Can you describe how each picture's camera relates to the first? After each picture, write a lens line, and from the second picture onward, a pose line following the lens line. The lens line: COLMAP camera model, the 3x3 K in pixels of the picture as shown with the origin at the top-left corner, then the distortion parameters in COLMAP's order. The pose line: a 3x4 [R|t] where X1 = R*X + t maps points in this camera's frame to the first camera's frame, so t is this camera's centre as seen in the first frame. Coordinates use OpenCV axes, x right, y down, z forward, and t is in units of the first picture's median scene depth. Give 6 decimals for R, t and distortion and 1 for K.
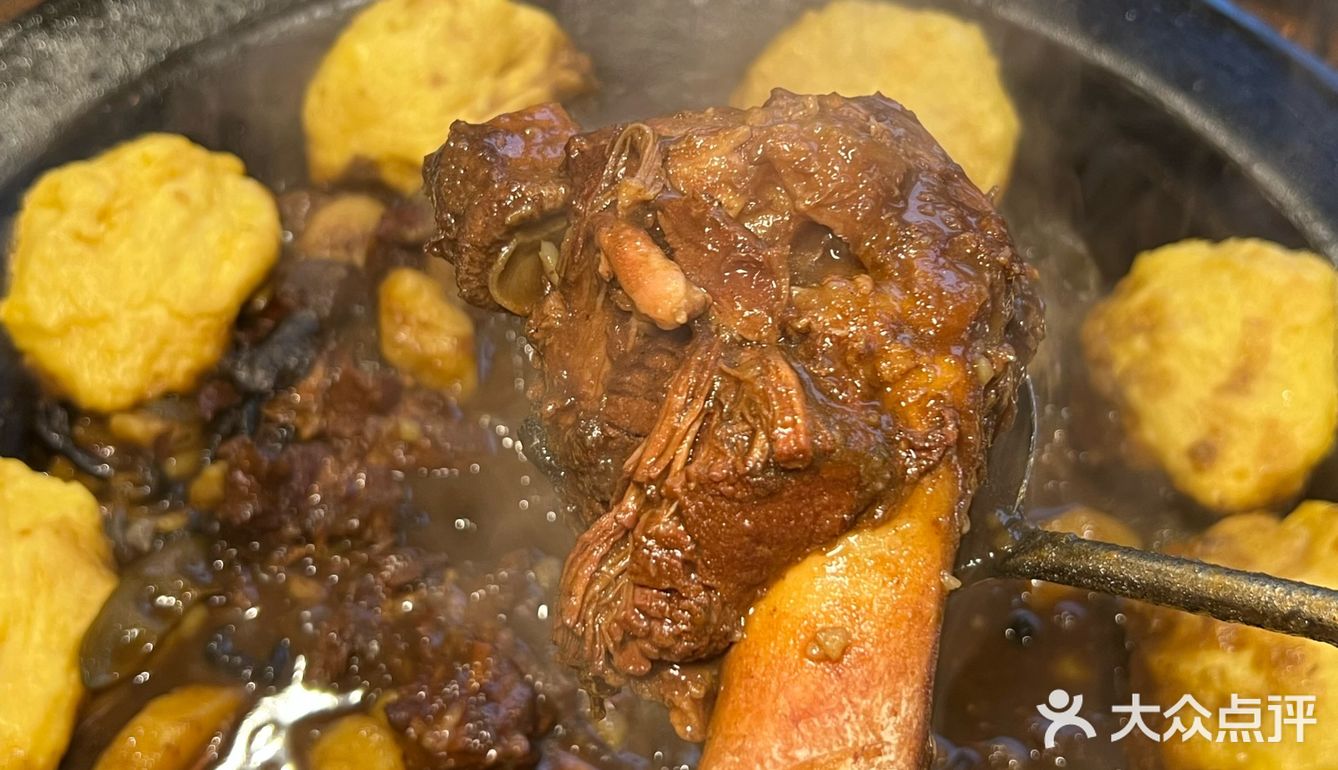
lens RADIAL K [[1230.9, 0, 660.1], [0, 1230.9, 393.0], [0, 0, 1]] dist [0.068432, 0.000000]
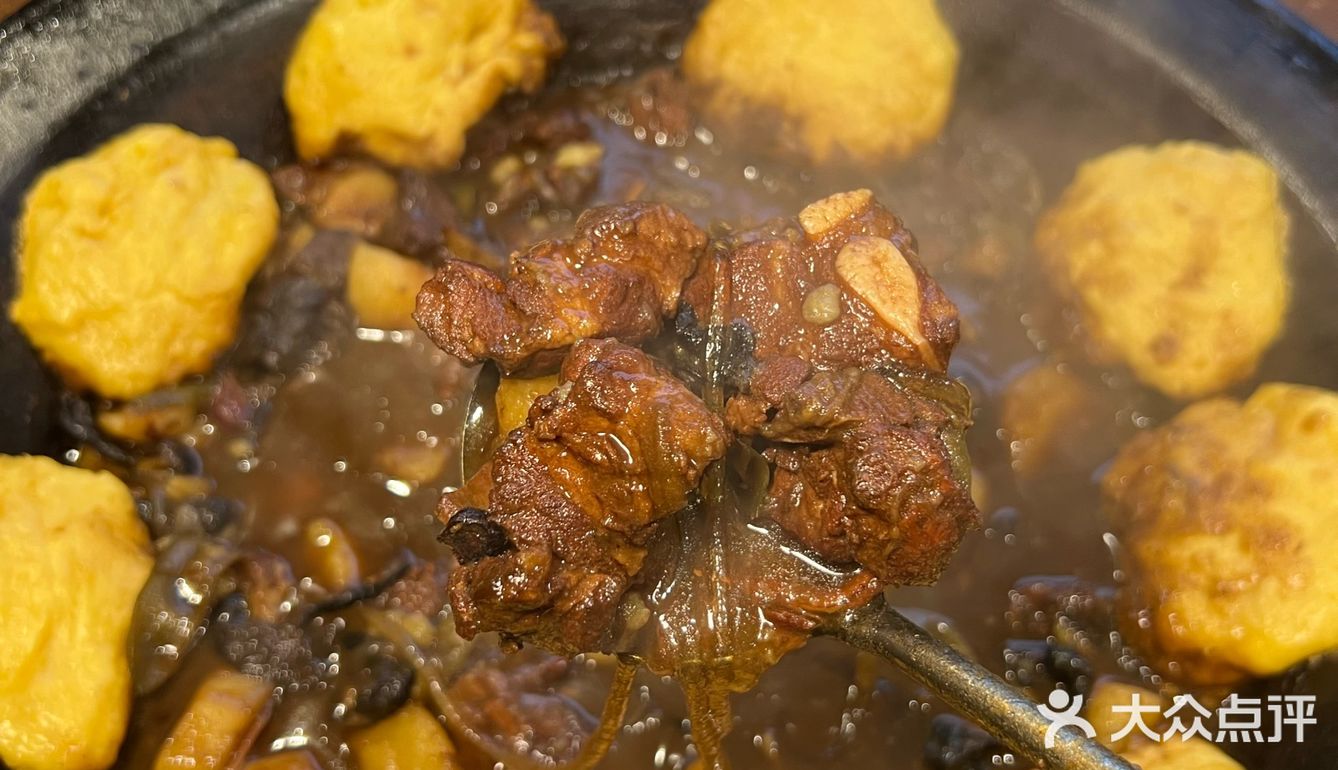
lens RADIAL K [[969.1, 0, 668.2], [0, 969.1, 388.0], [0, 0, 1]] dist [0.005620, 0.008336]
pose [[0.994838, -0.092848, 0.040948, -0.025466], [0.088728, 0.991705, 0.093003, -0.028978], [-0.049243, -0.088889, 0.994823, 0.161630]]
